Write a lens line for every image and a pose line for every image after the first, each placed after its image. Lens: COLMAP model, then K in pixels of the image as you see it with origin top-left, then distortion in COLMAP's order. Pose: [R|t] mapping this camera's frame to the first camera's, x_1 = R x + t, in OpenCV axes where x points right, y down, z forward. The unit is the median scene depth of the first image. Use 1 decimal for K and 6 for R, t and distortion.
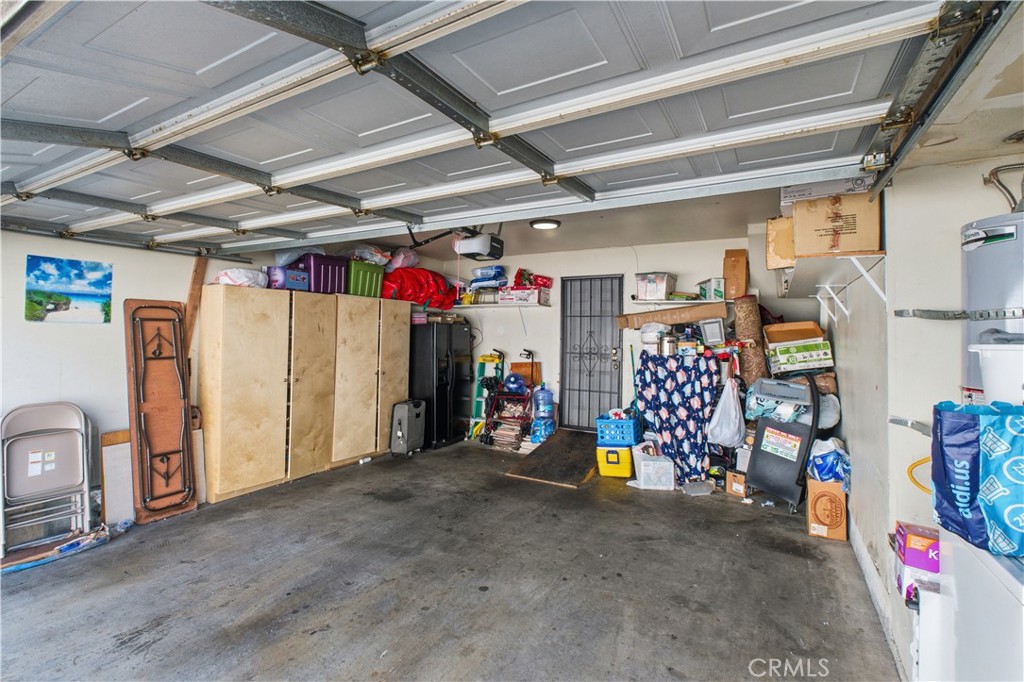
lens RADIAL K [[467.4, 0, 503.4], [0, 467.4, 340.5], [0, 0, 1]] dist [-0.003489, 0.000142]
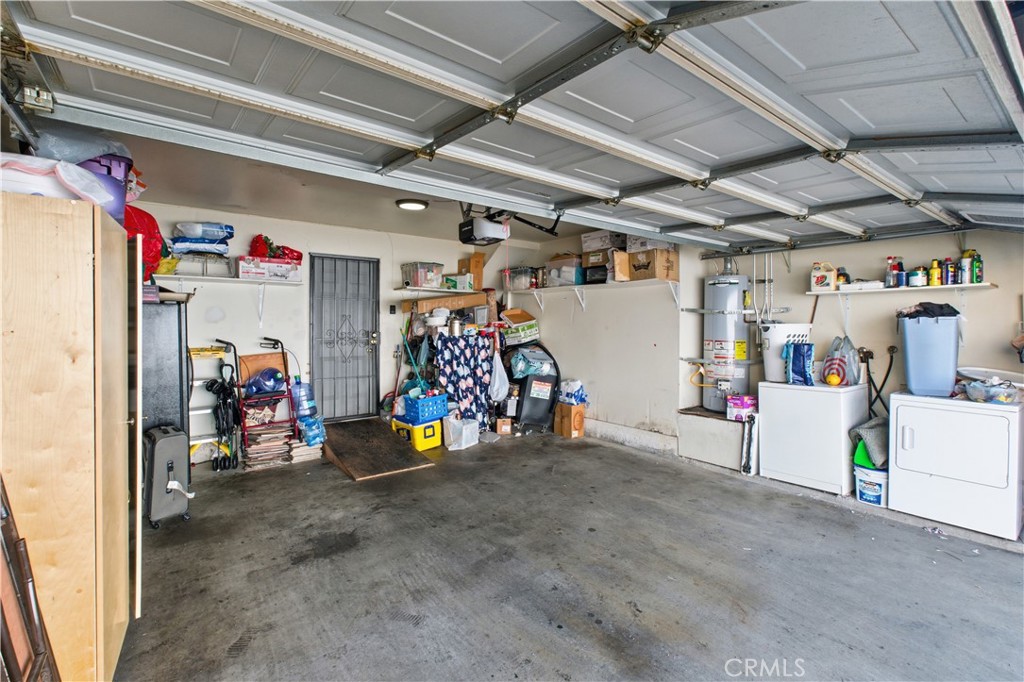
lens RADIAL K [[467.4, 0, 503.4], [0, 467.4, 340.5], [0, 0, 1]] dist [-0.003489, 0.000142]
pose [[0.377887, -0.050582, 0.924469, -0.761479], [0.008833, 0.998658, 0.051030, -0.018553], [-0.925809, -0.011117, 0.377827, 0.464889]]
